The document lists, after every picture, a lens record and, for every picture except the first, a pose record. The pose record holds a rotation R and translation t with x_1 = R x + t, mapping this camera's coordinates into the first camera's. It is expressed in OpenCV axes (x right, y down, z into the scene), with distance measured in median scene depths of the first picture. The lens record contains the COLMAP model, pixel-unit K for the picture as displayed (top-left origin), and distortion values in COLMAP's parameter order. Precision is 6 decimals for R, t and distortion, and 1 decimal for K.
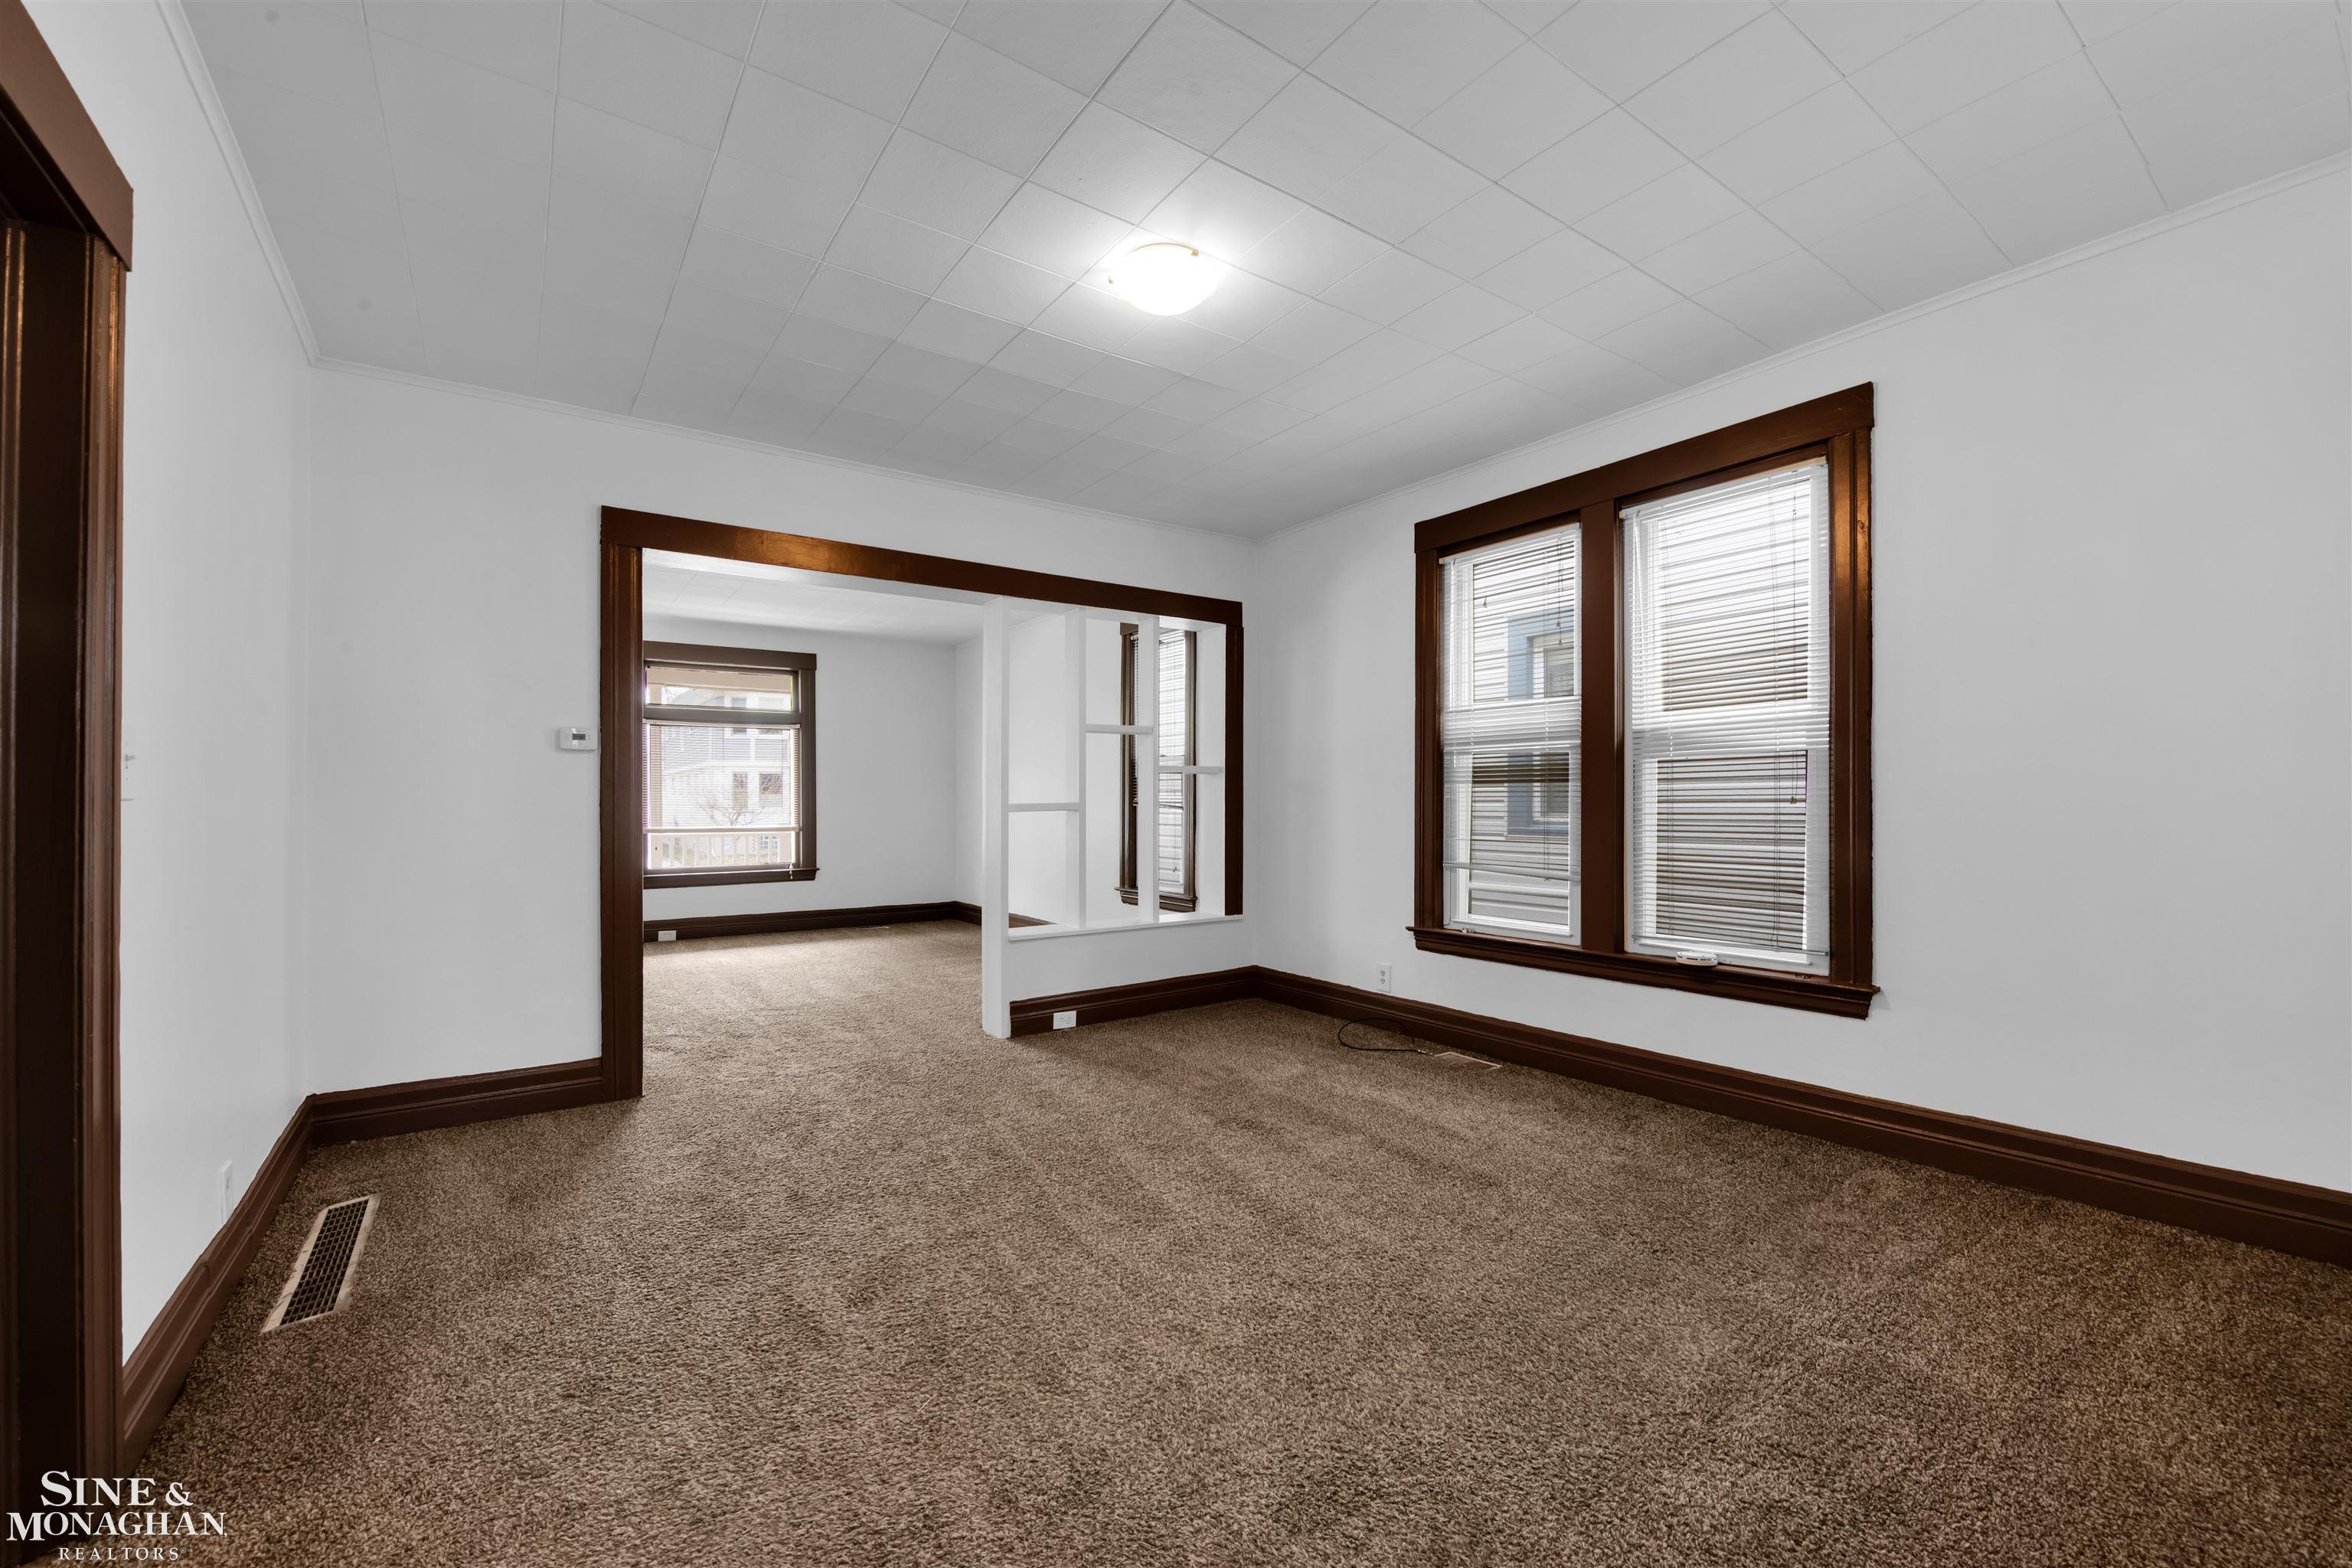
lens RADIAL K [[971.2, 0, 1174.5], [0, 971.2, 794.0], [0, 0, 1]] dist [-0.002234, -0.000069]
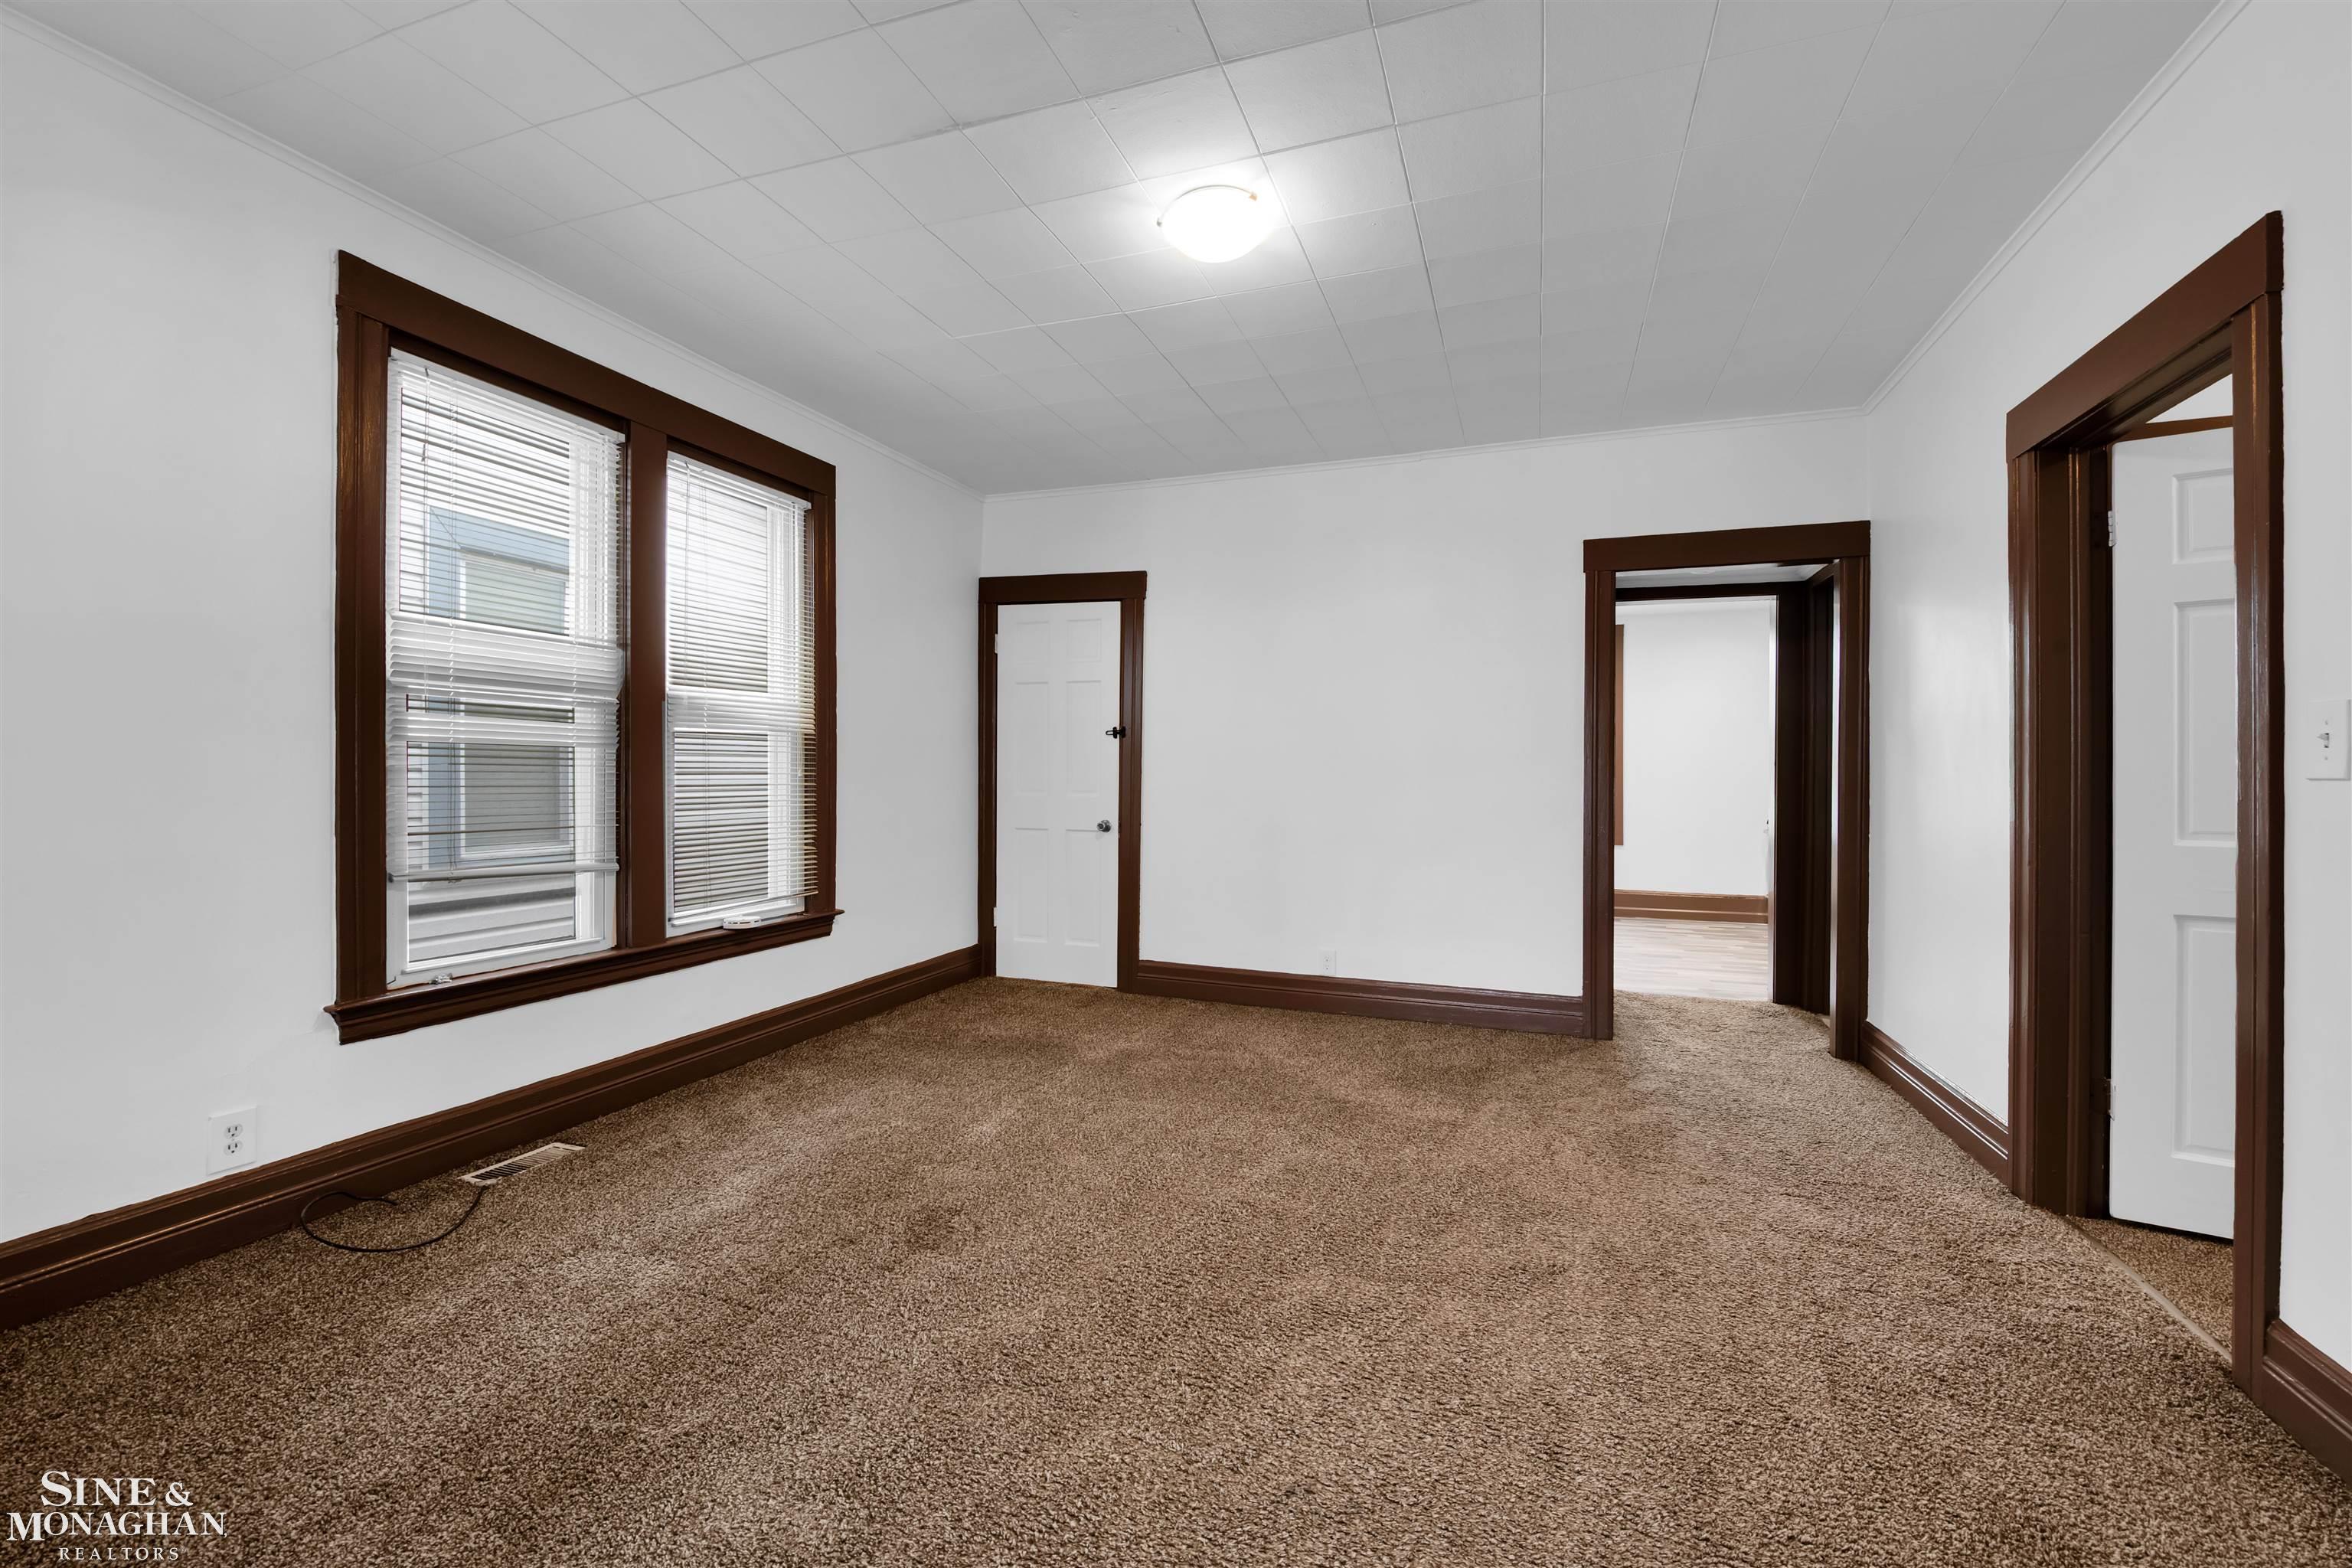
lens RADIAL K [[971.2, 0, 1176.9], [0, 971.2, 777.2], [0, 0, 1]] dist [-0.002234, -0.000069]
pose [[-0.569413, -0.005449, 0.822033, -0.503816], [-0.013742, 0.999901, -0.002890, 0.006919], [-0.821936, -0.012942, -0.569432, 1.025335]]
